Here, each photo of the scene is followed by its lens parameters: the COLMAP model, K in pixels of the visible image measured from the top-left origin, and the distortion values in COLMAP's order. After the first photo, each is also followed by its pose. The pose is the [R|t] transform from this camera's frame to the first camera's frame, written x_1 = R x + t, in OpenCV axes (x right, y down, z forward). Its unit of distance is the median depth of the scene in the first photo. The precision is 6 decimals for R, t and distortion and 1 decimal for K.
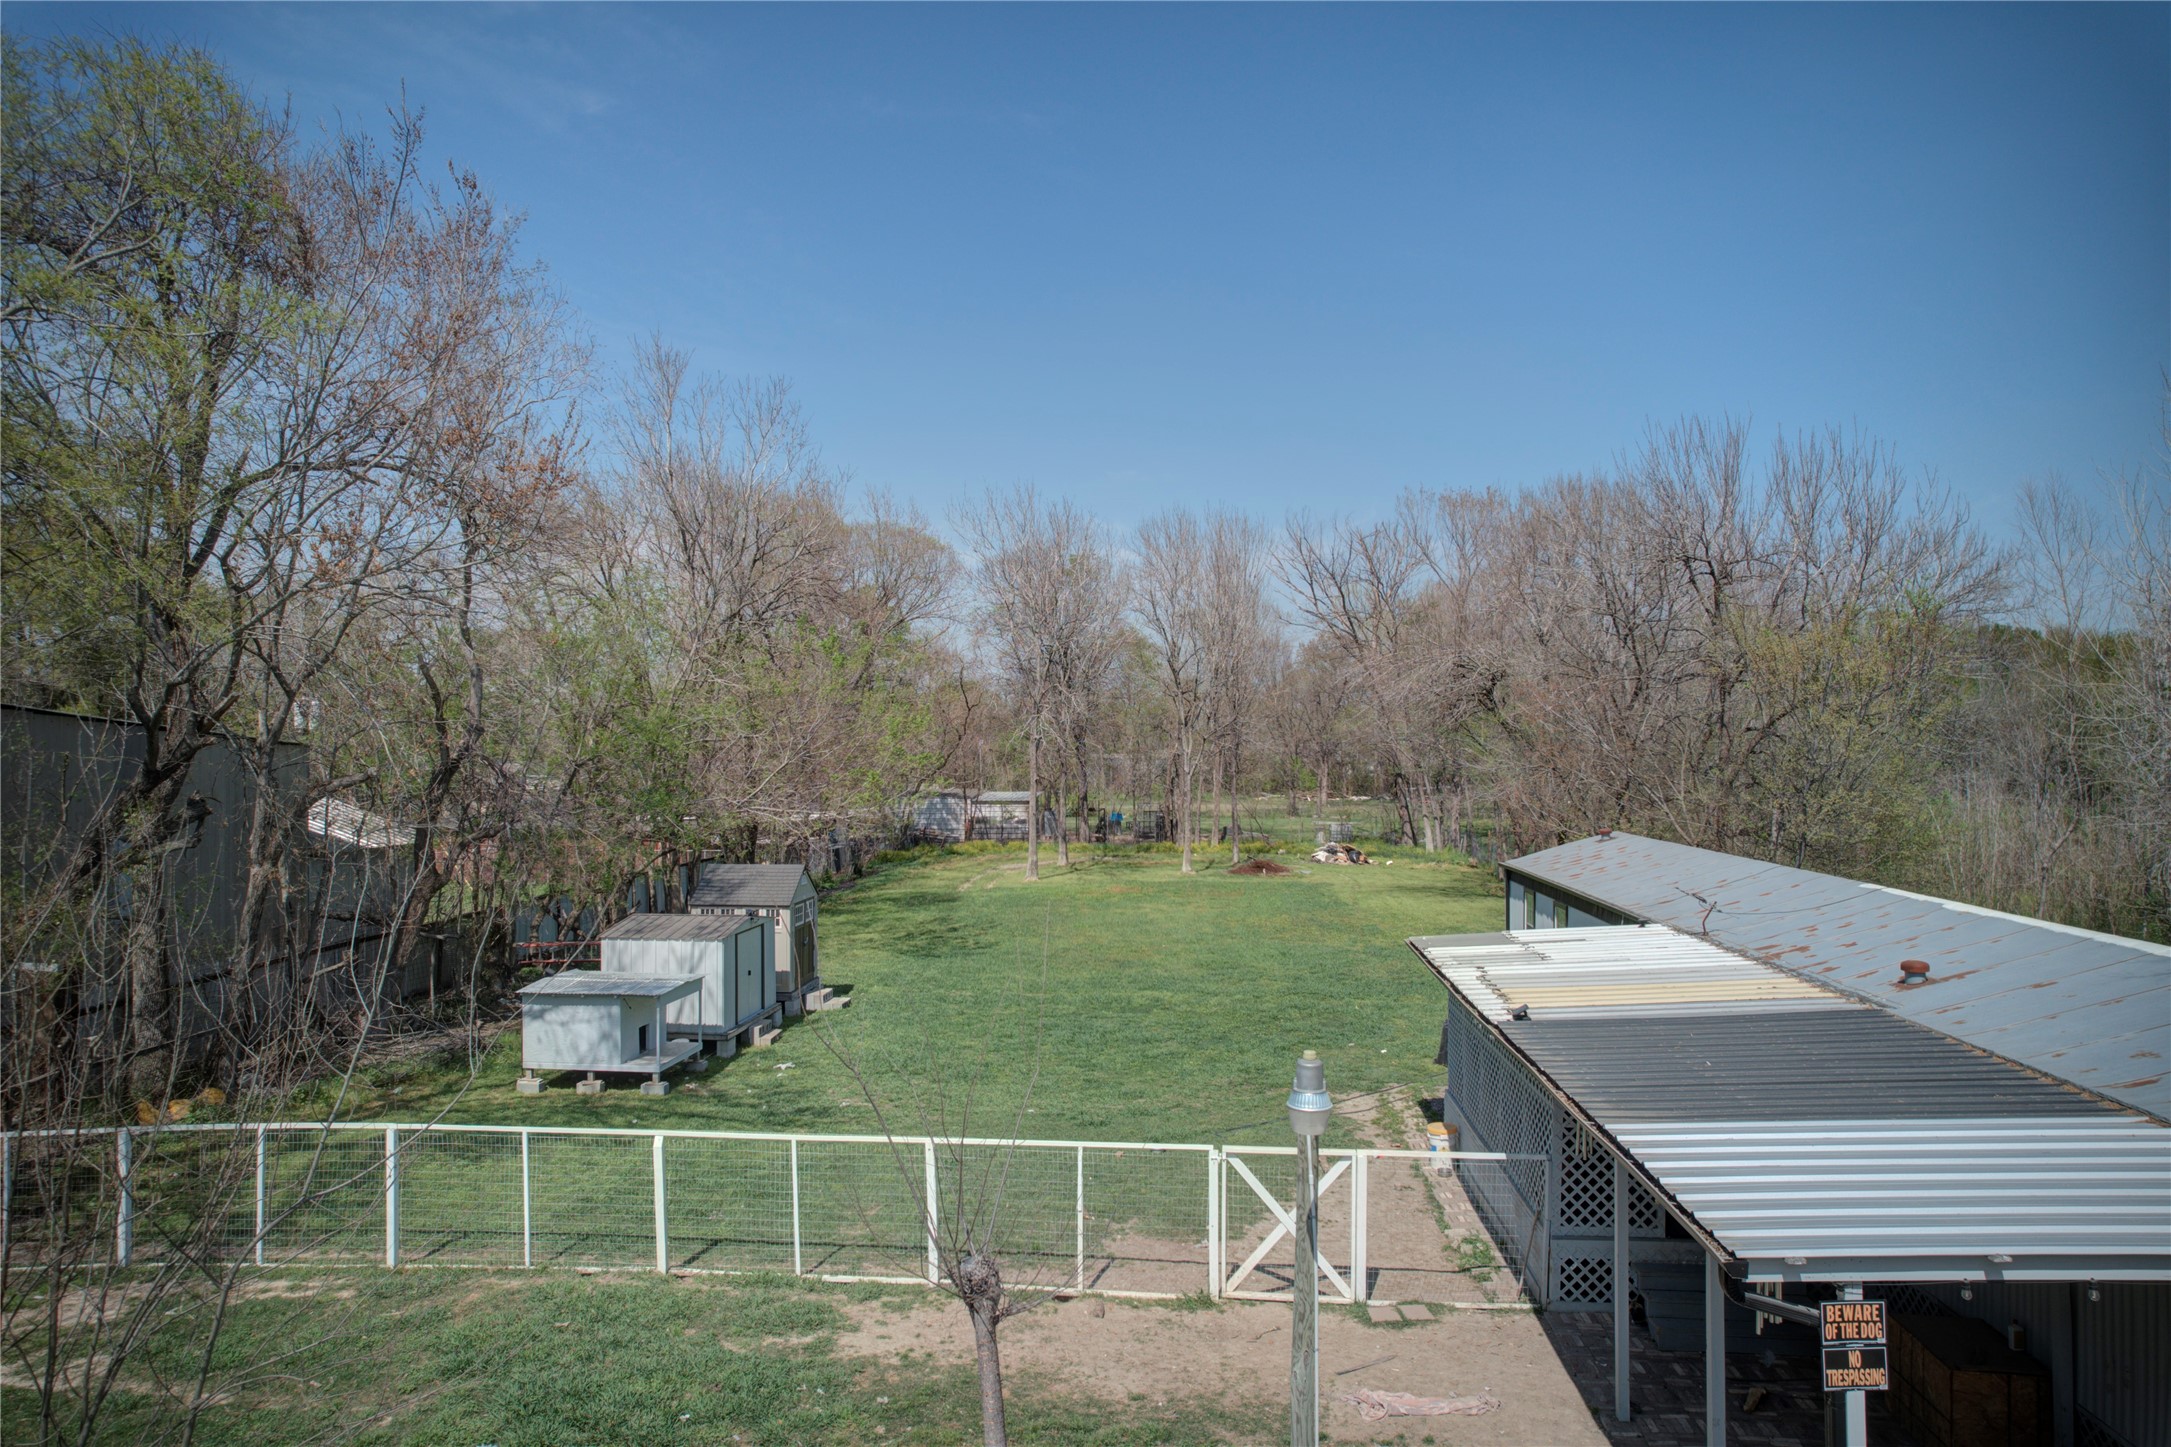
lens RADIAL K [[1436.0, 0, 1118.1], [0, 1436.0, 726.8], [0, 0, 1]] dist [-0.062099, -0.001753]
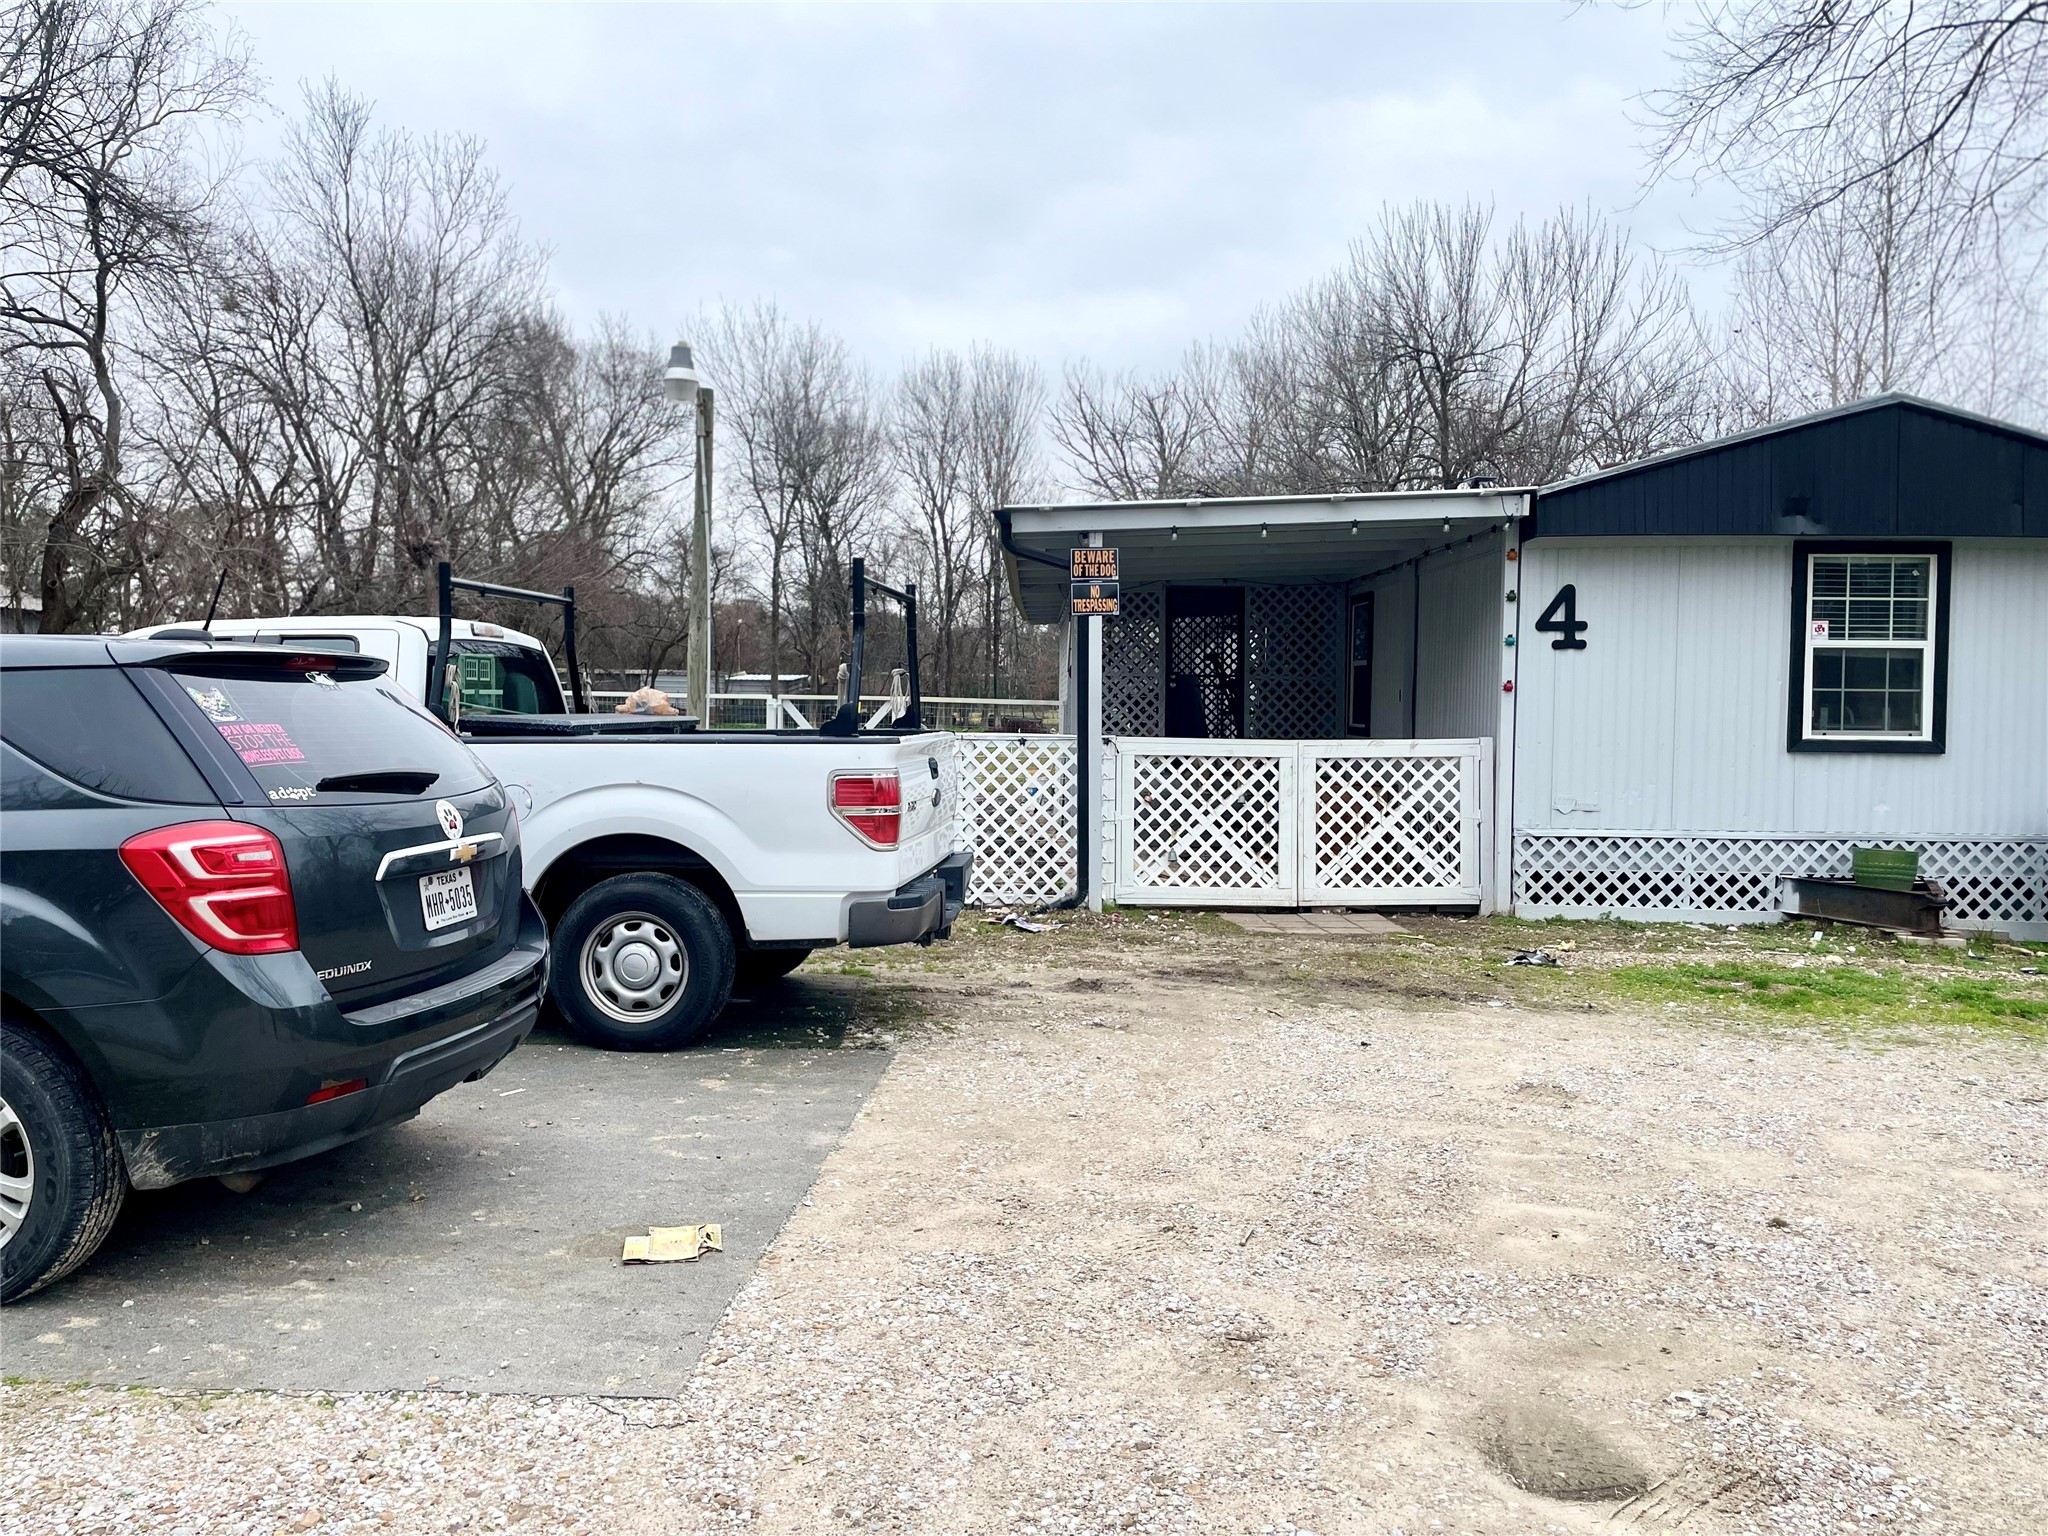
lens RADIAL K [[1607.2, 0, 1024.0], [0, 1607.2, 768.0], [0, 0, 1]] dist [0.104279, -0.124930]
pose [[0.998370, 0.015053, 0.055057, 0.098262], [-0.018135, 0.998271, 0.055914, 0.138879], [-0.054120, -0.056822, 0.996916, -0.136848]]
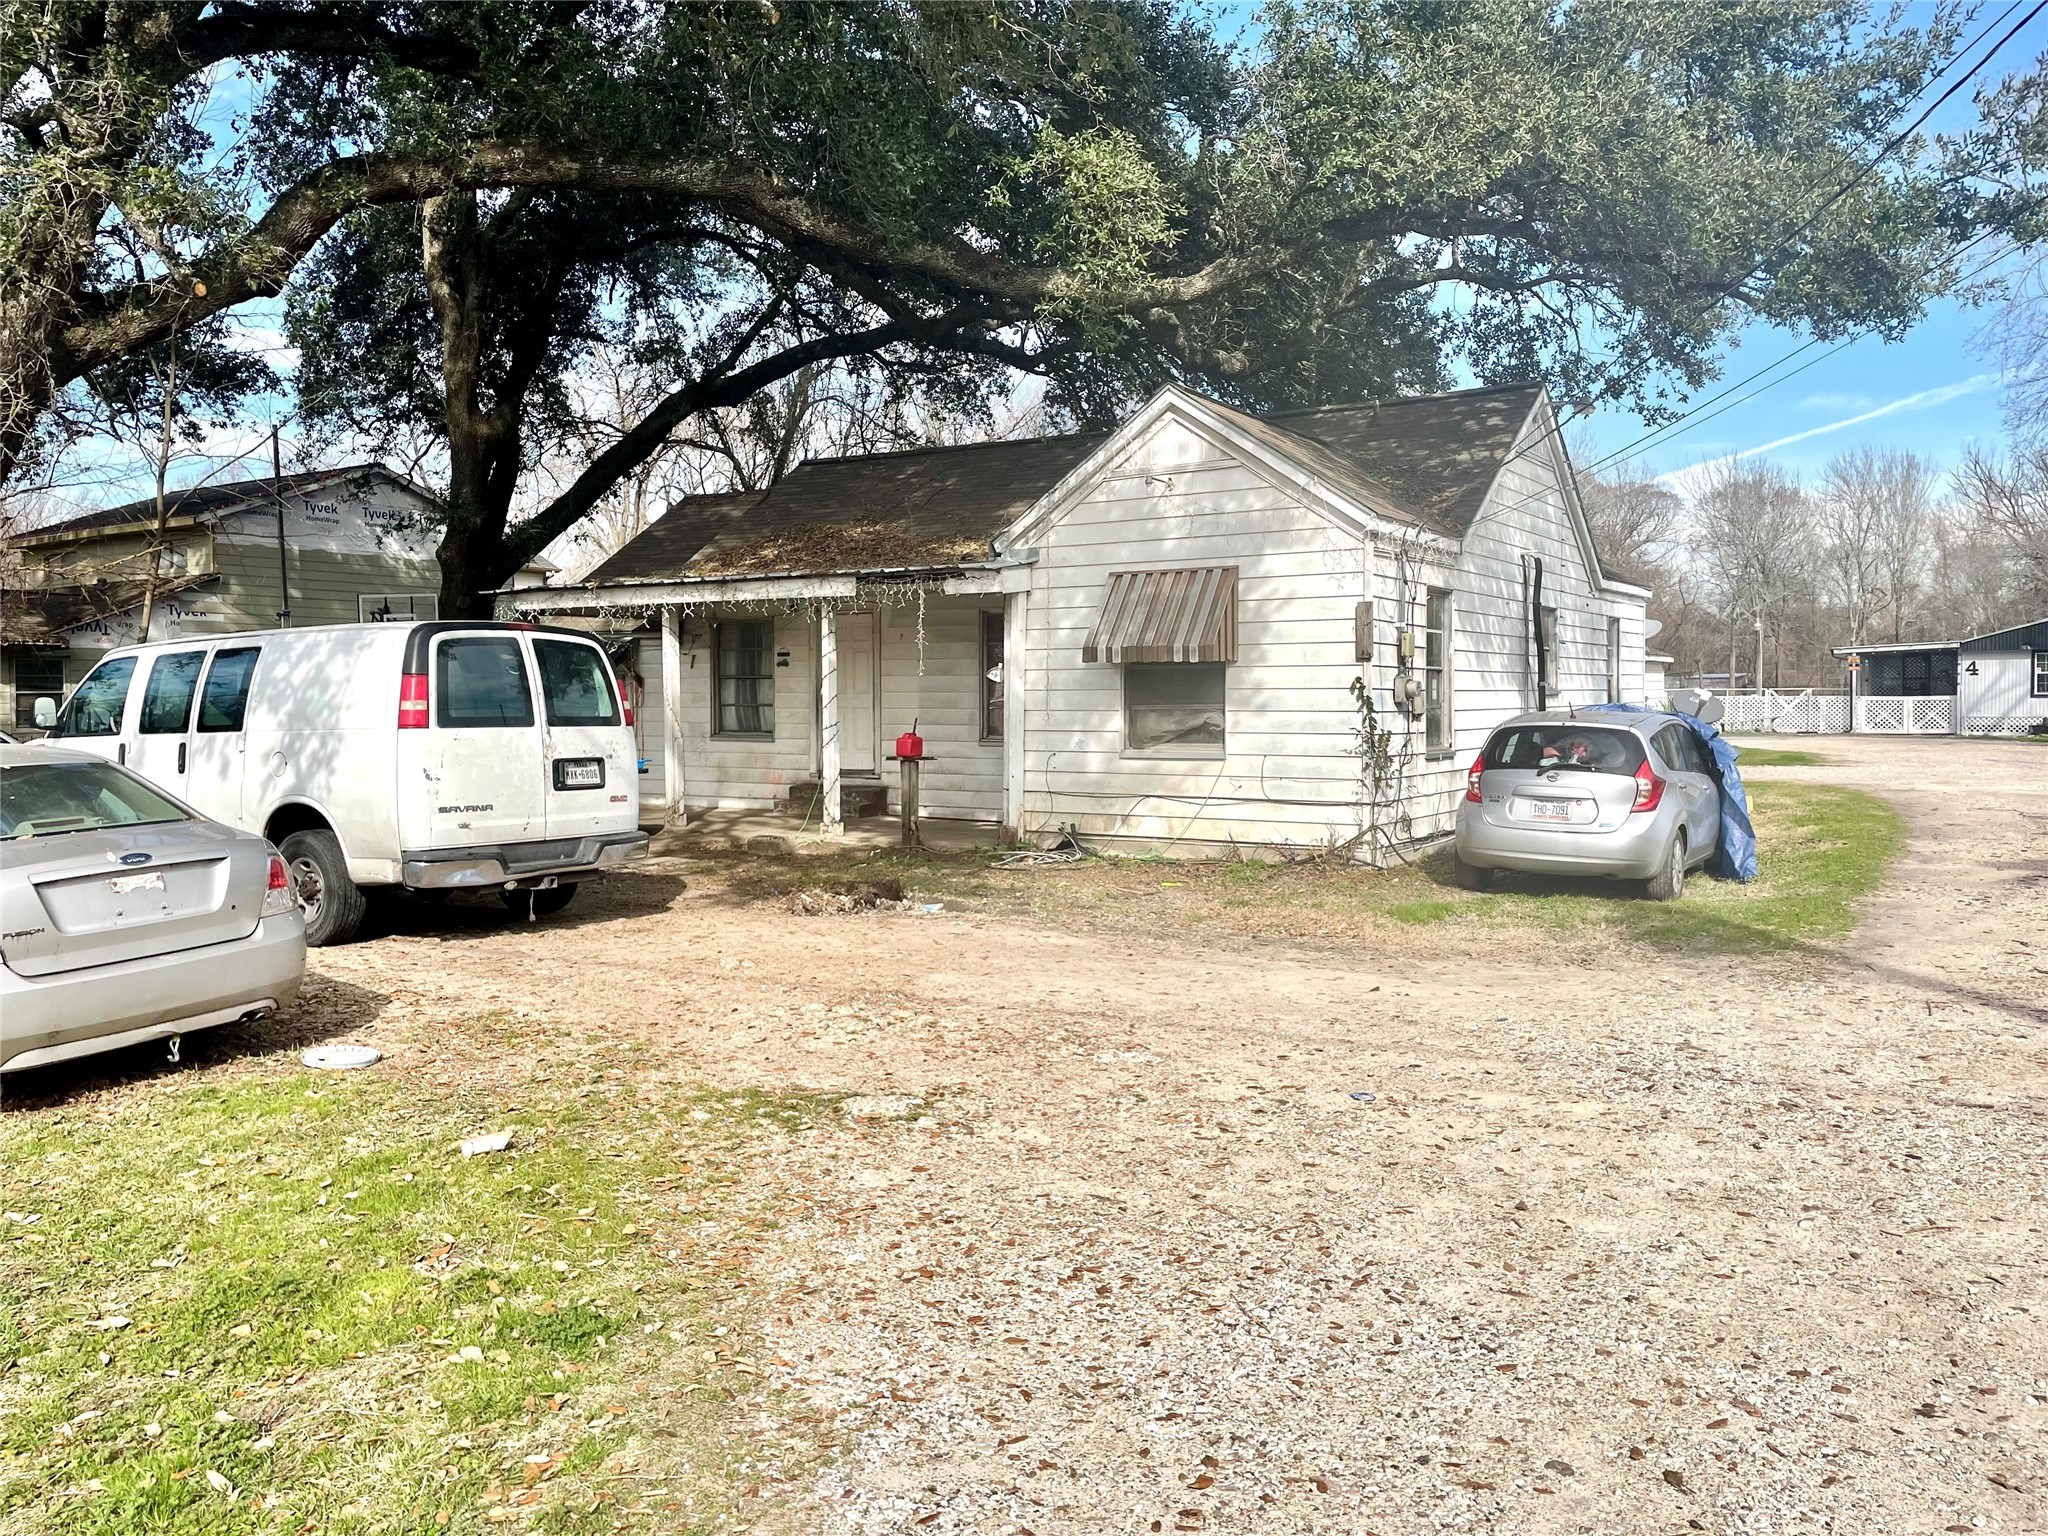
lens RADIAL K [[1551.8, 0, 1024.0], [0, 1551.8, 768.0], [0, 0, 1]] dist [0.094135, -0.132101]
pose [[0.879354, 0.025408, -0.475490, 0.161877], [0.005365, 0.997983, 0.063249, 0.115569], [0.476138, -0.058169, 0.877444, -1.789932]]
